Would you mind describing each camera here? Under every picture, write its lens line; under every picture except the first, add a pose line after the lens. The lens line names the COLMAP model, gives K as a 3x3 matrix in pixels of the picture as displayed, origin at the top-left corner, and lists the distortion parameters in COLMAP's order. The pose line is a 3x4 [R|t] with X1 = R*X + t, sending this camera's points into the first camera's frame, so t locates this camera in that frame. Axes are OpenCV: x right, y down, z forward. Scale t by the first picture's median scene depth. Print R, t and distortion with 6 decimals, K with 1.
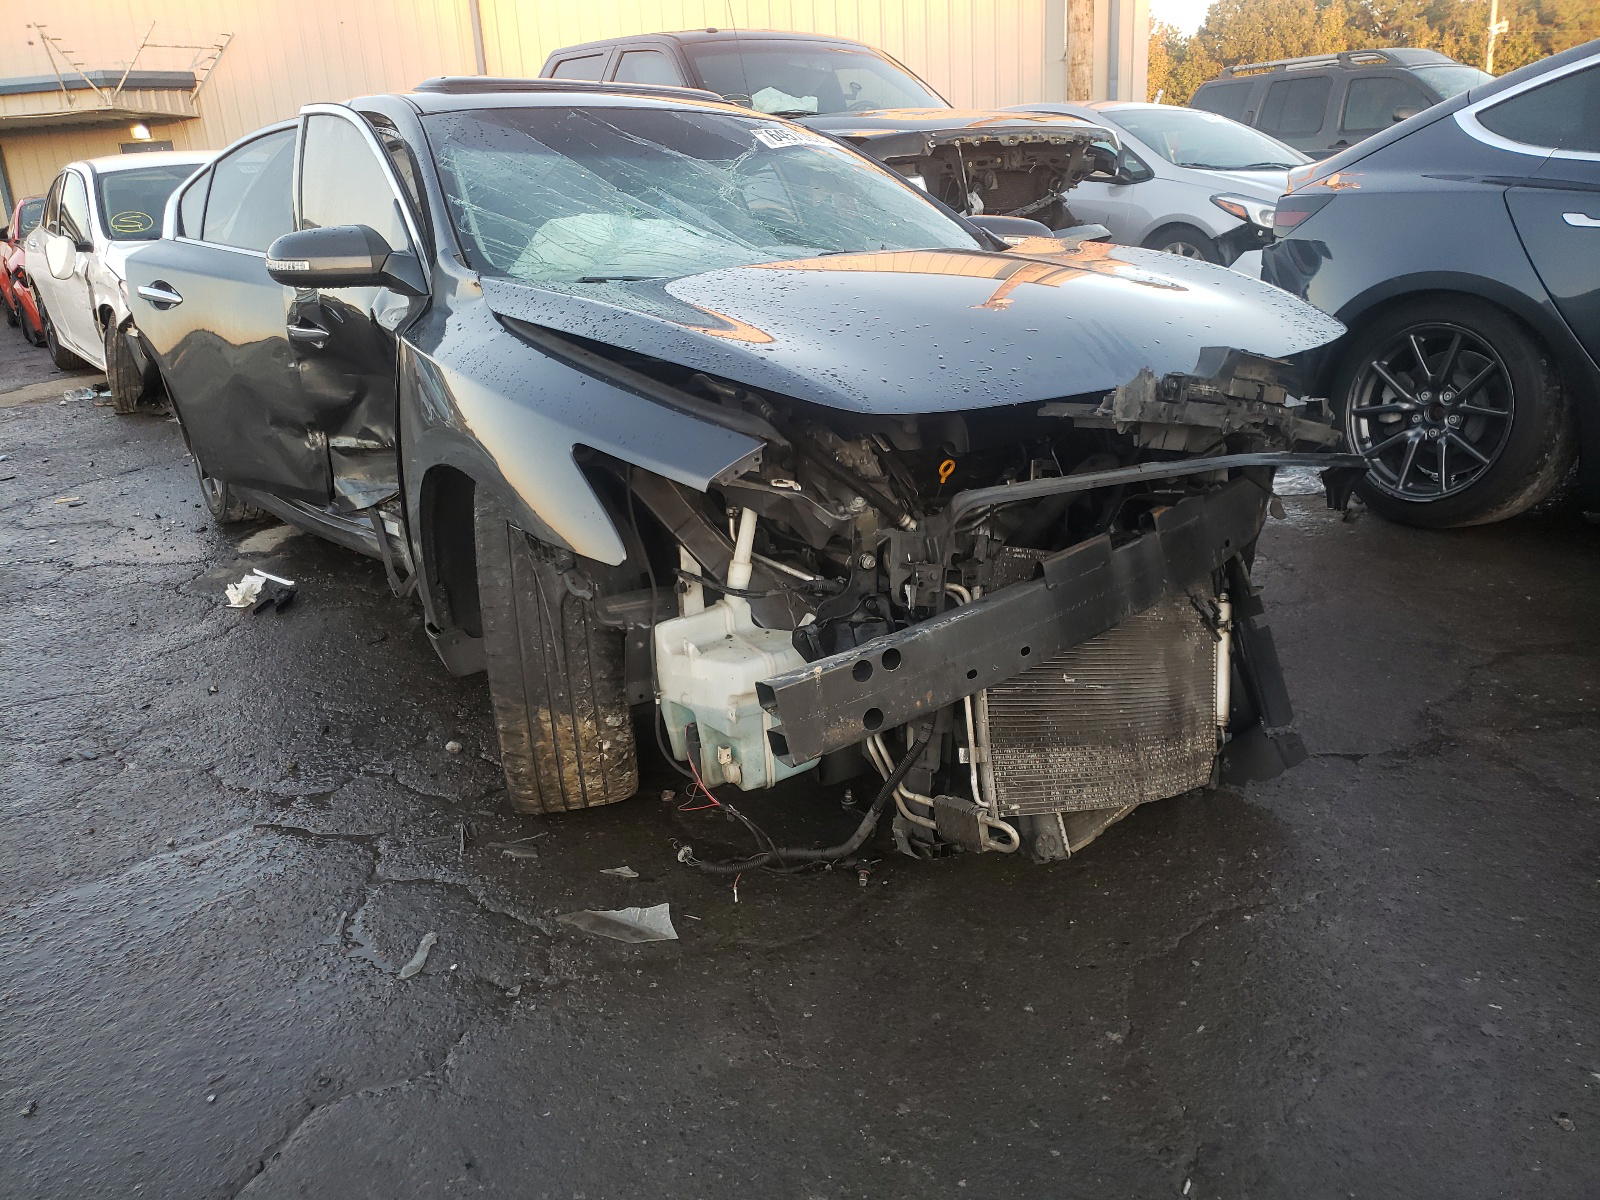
lens RADIAL K [[1162.1, 0, 800.0], [0, 1162.1, 600.0], [0, 0, 1]] dist [0.039513, 0.004614]
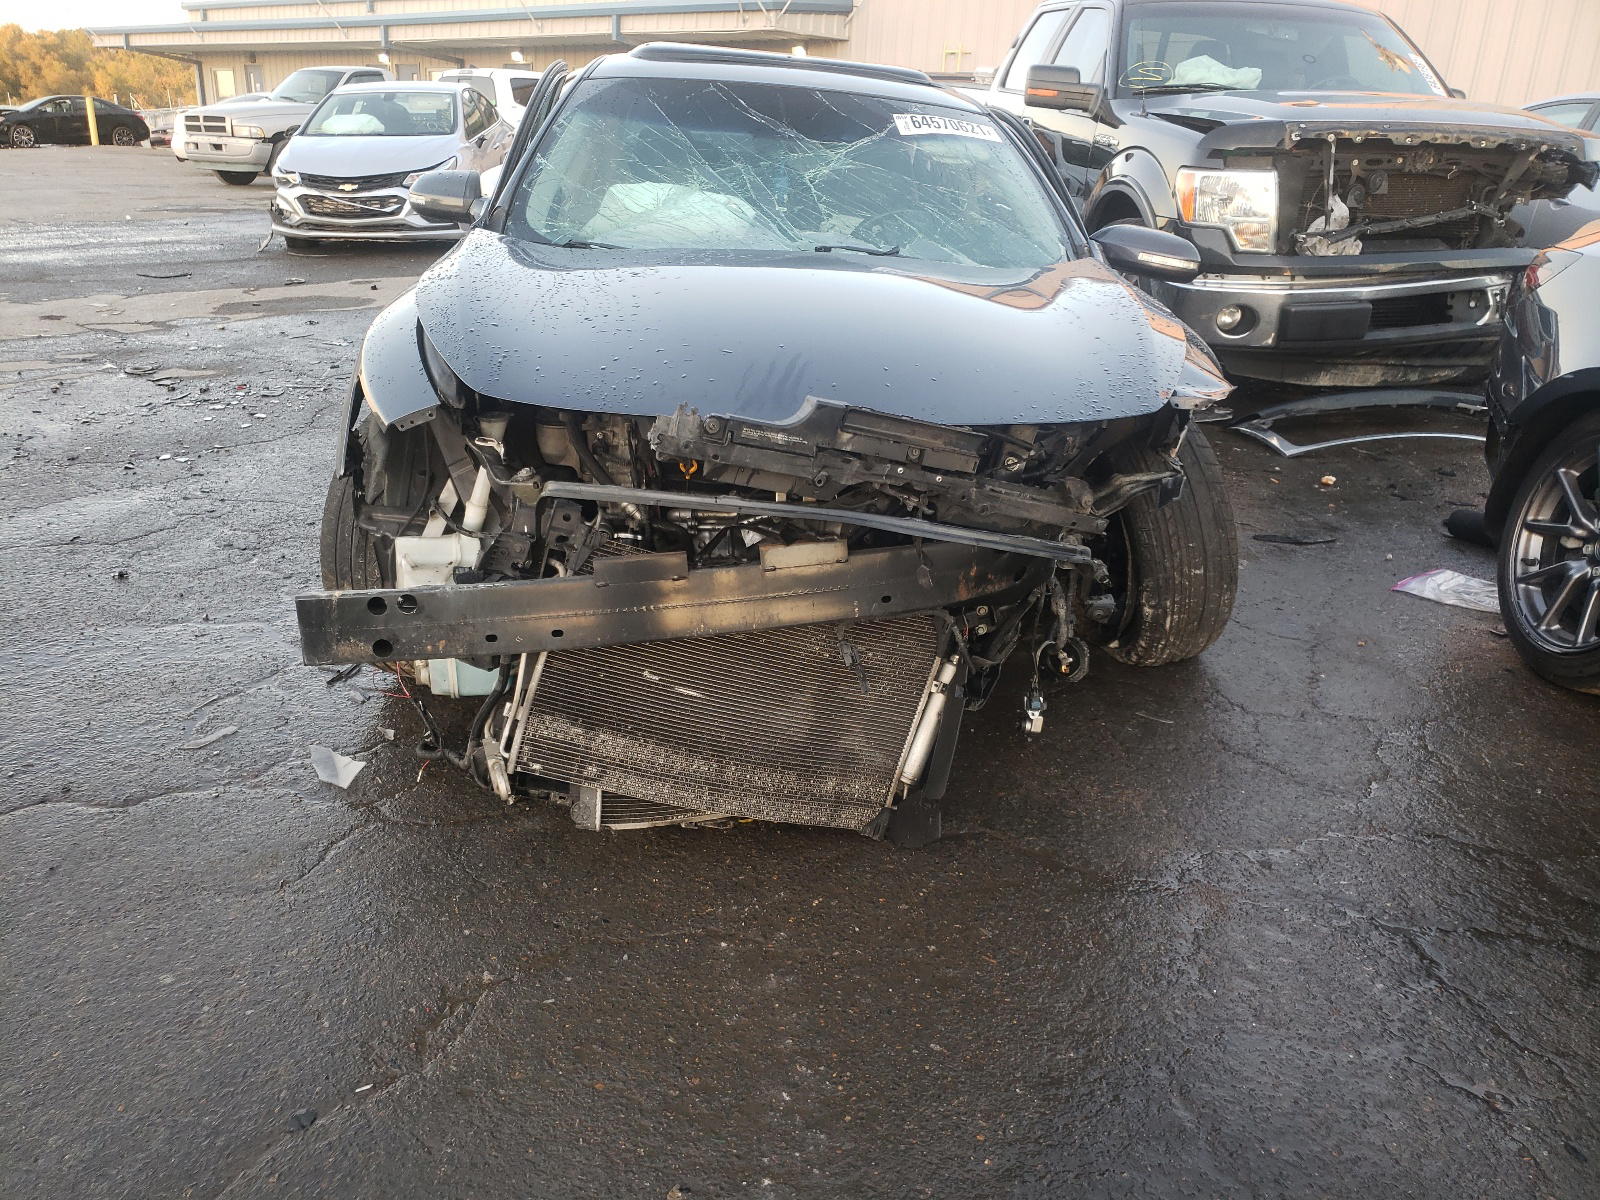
lens RADIAL K [[1162.1, 0, 800.0], [0, 1162.1, 600.0], [0, 0, 1]] dist [0.039513, 0.004614]
pose [[0.874780, 0.260642, -0.408444, 0.425396], [-0.241512, 0.965358, 0.098772, -0.077197], [0.420039, 0.012240, 0.907423, 0.045030]]
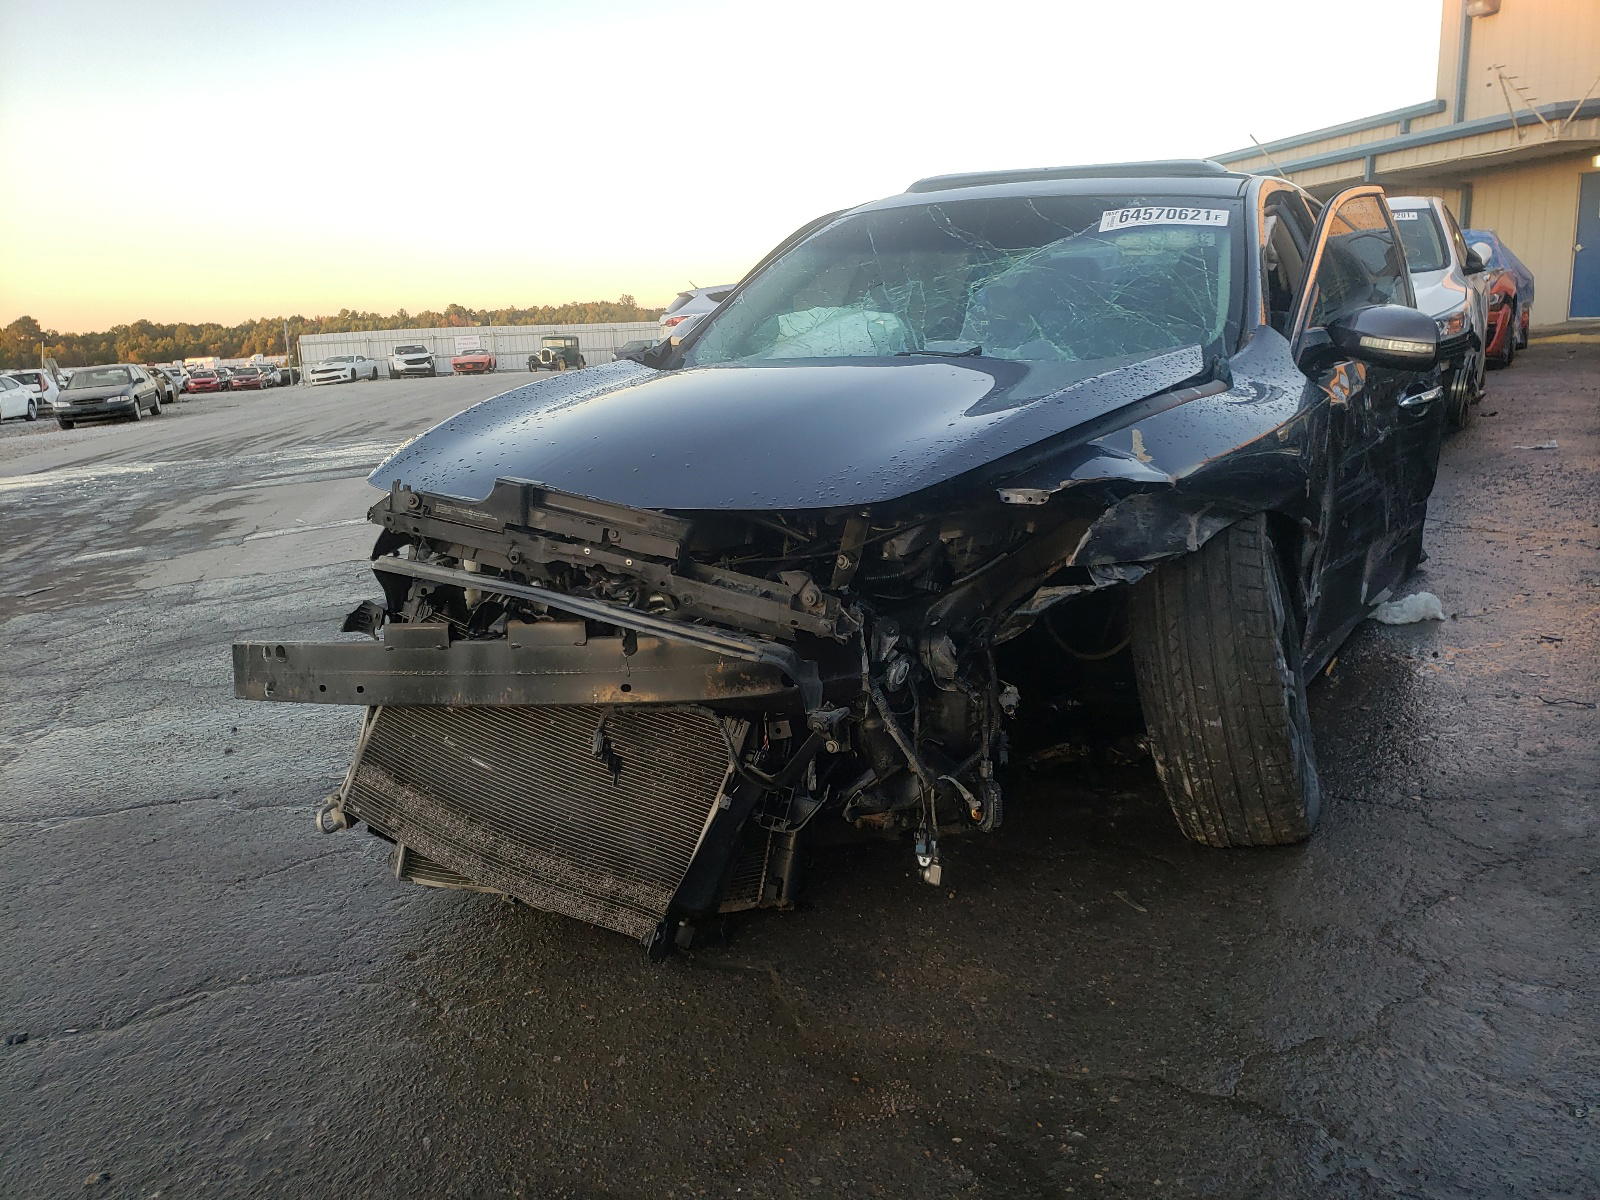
lens RADIAL K [[1162.1, 0, 800.0], [0, 1162.1, 600.0], [0, 0, 1]] dist [0.039513, 0.004614]
pose [[0.487329, 0.235639, -0.840824, 0.735890], [-0.263205, 0.957758, 0.115860, -0.160562], [0.832606, 0.164847, 0.528765, 0.365268]]
